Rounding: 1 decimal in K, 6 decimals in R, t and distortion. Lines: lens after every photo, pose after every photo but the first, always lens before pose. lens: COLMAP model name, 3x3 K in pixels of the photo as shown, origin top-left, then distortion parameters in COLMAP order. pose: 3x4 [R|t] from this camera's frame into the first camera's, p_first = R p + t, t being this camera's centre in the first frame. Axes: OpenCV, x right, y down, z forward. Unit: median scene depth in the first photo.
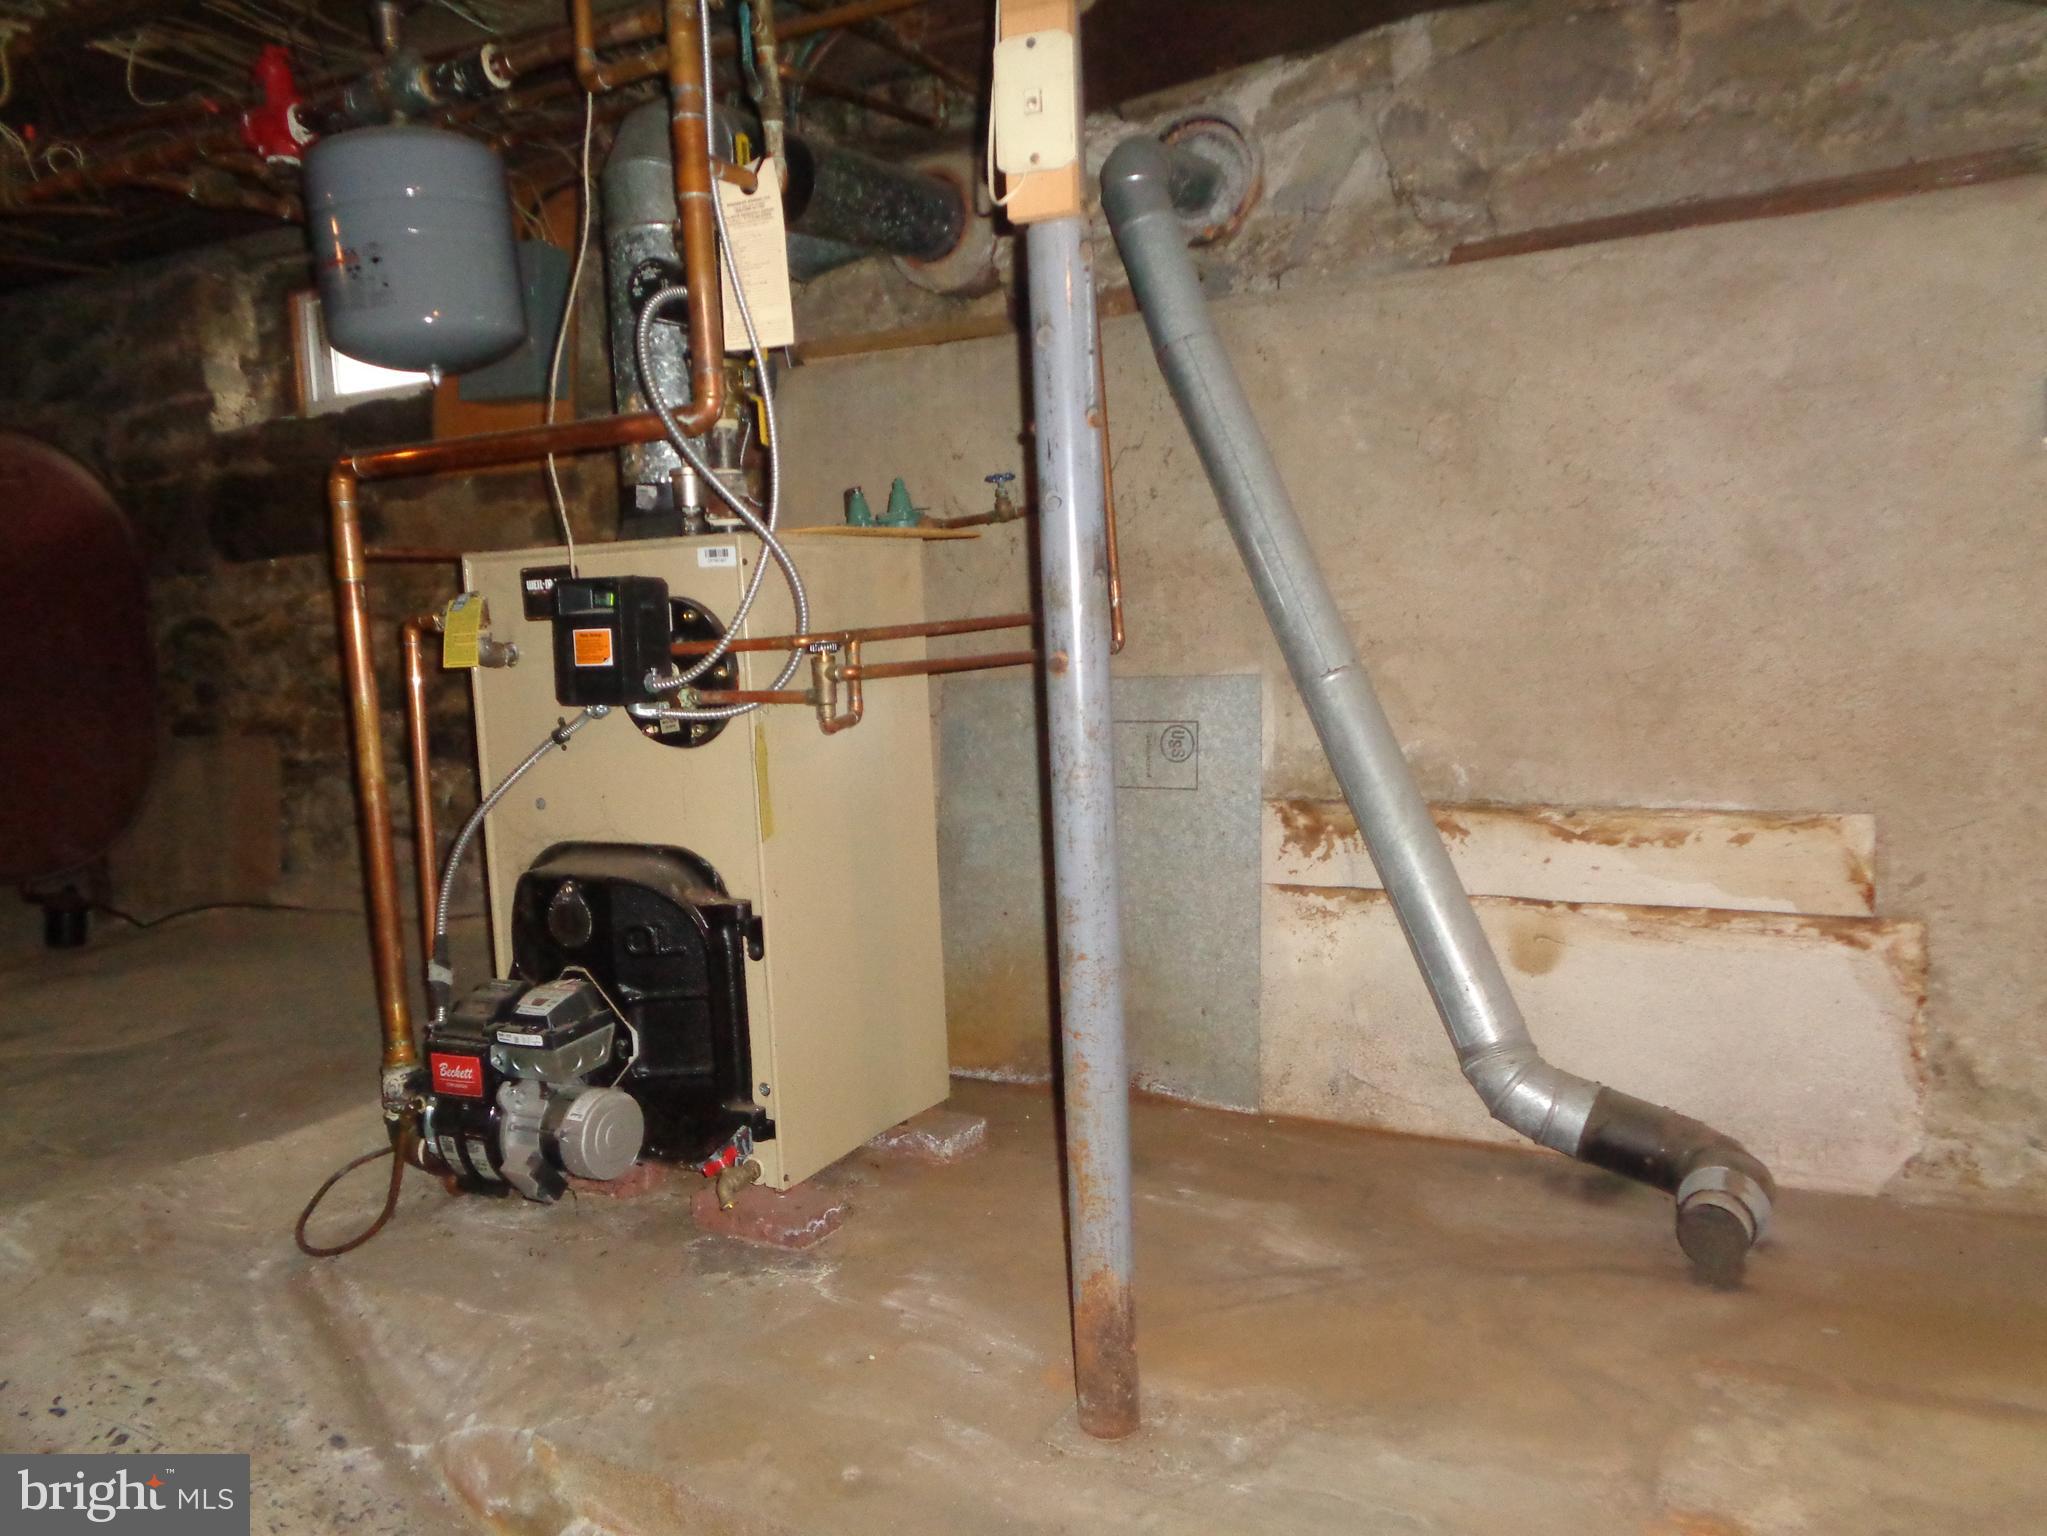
lens RADIAL K [[1527.5, 0, 1028.5], [0, 1527.5, 761.1], [0, 0, 1]] dist [0.006046, 0.008837]
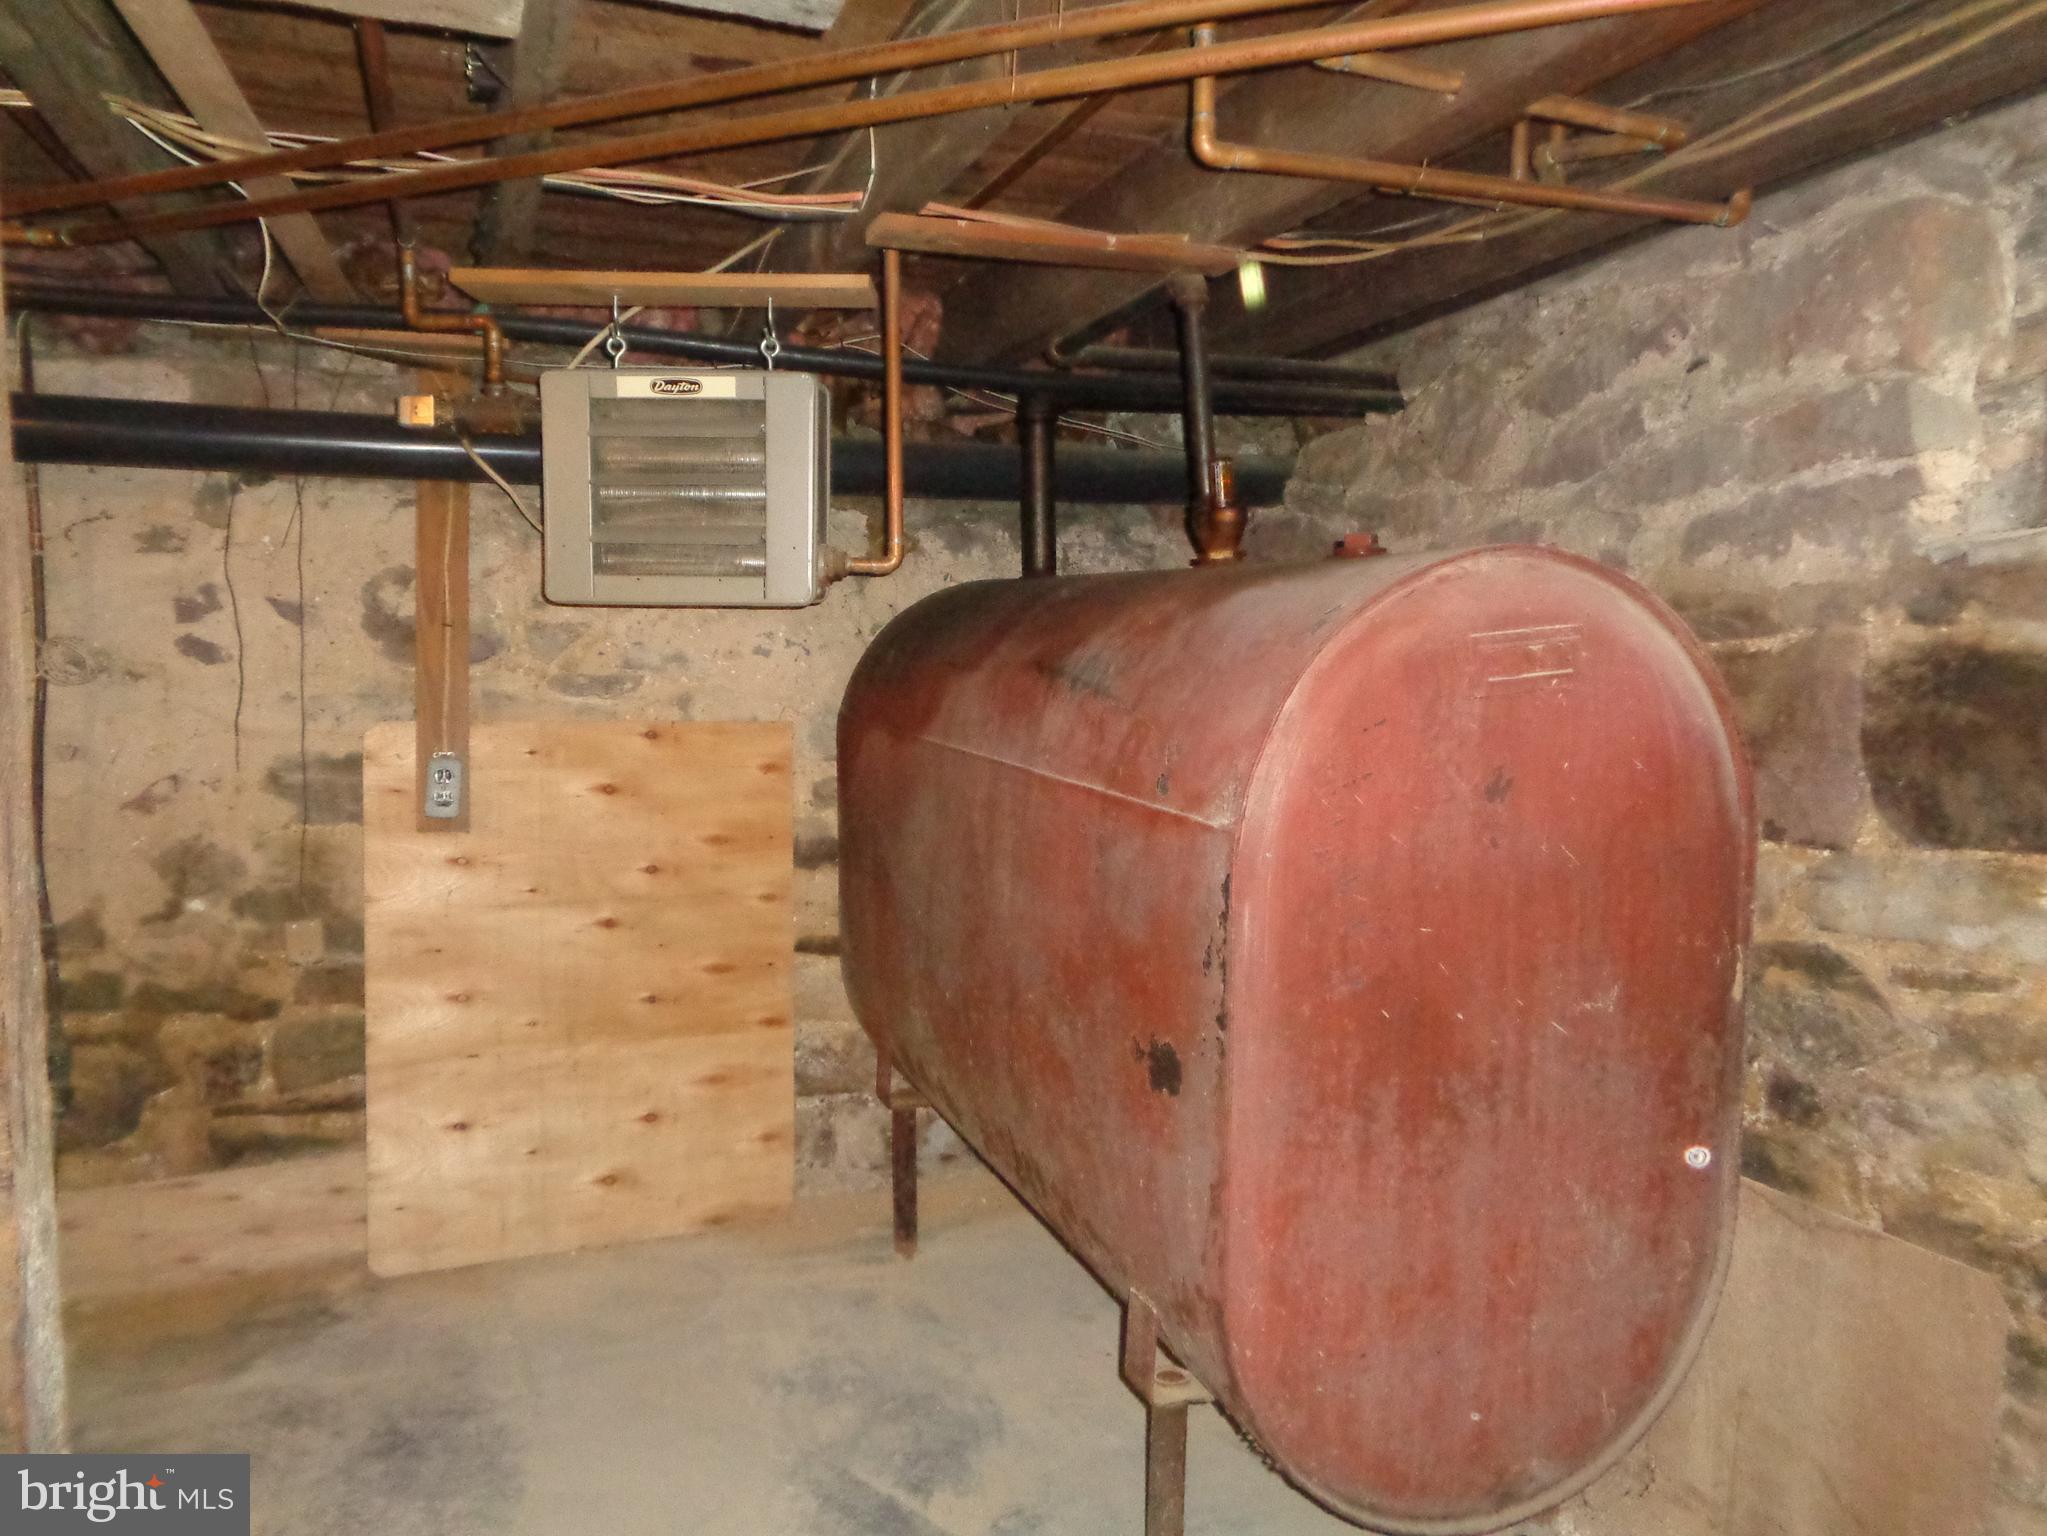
lens RADIAL K [[1527.5, 0, 1028.5], [0, 1527.5, 761.1], [0, 0, 1]] dist [0.006046, 0.008837]
pose [[0.745464, 0.097042, -0.659444, -0.418952], [-0.120434, 0.992672, 0.009935, -0.124561], [0.655575, 0.072013, 0.751688, 0.496210]]
